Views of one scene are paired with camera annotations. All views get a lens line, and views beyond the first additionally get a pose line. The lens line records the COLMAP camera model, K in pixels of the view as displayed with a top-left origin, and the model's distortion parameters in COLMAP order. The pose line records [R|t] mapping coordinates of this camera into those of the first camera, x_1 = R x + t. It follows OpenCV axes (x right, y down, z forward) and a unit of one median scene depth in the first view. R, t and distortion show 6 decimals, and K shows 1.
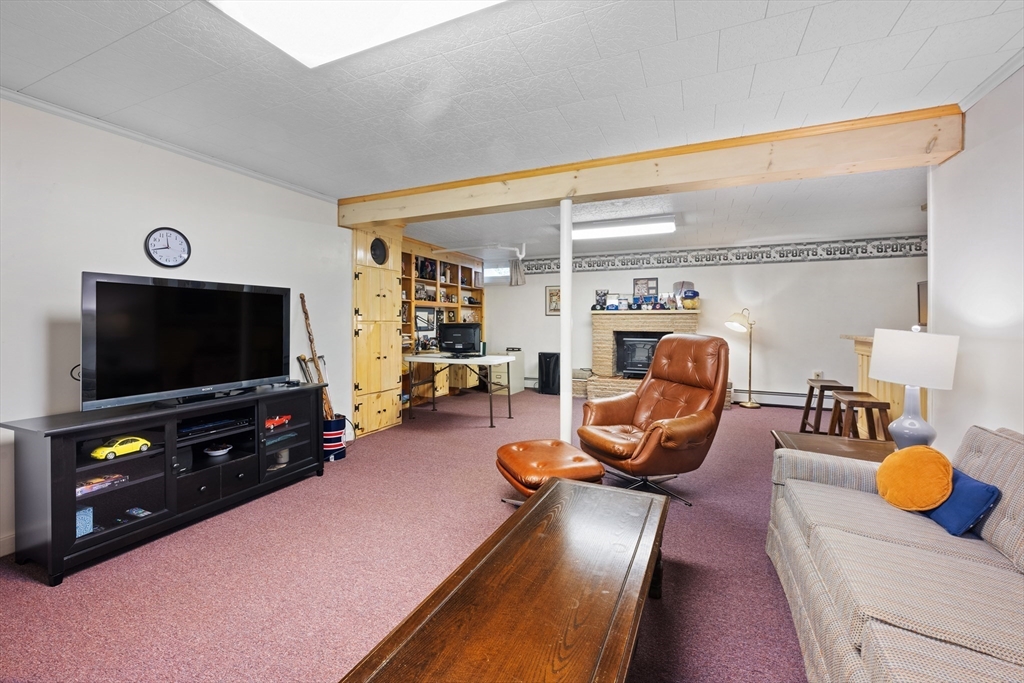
lens RADIAL K [[417.2, 0, 514.7], [0, 417.2, 316.9], [0, 0, 1]] dist [-0.001262, -0.000086]
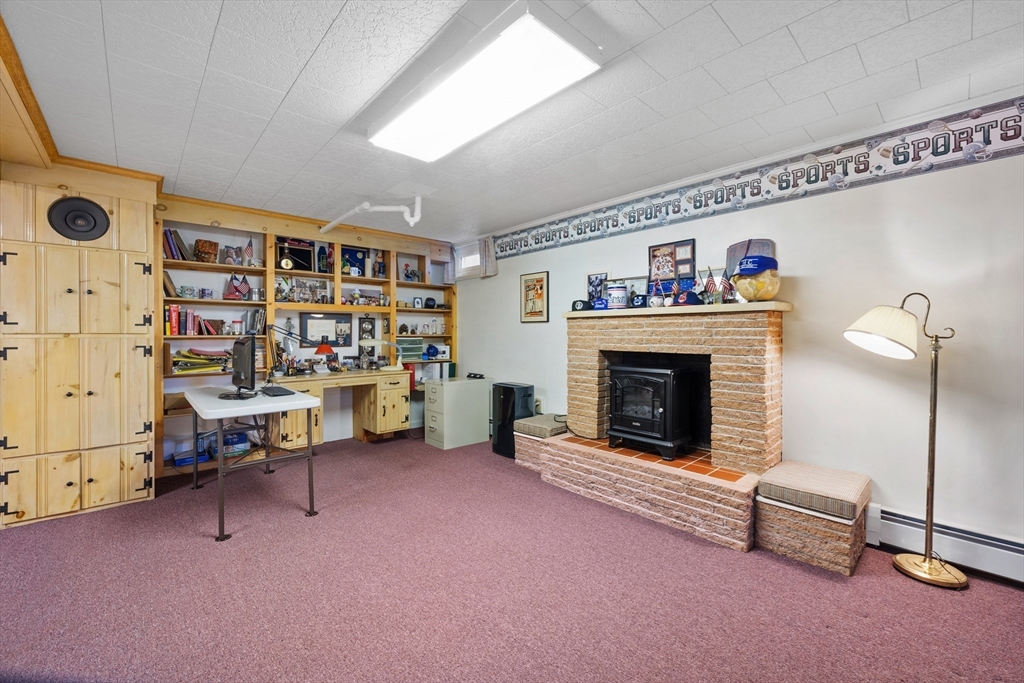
lens RADIAL K [[413.8, 0, 510.4], [0, 413.8, 332.3], [0, 0, 1]] dist [-0.001329, -0.000233]
pose [[0.914754, -0.005440, -0.403974, 0.339207], [0.009318, 0.999927, 0.007633, 0.006635], [0.403903, -0.010747, 0.914739, 0.483403]]
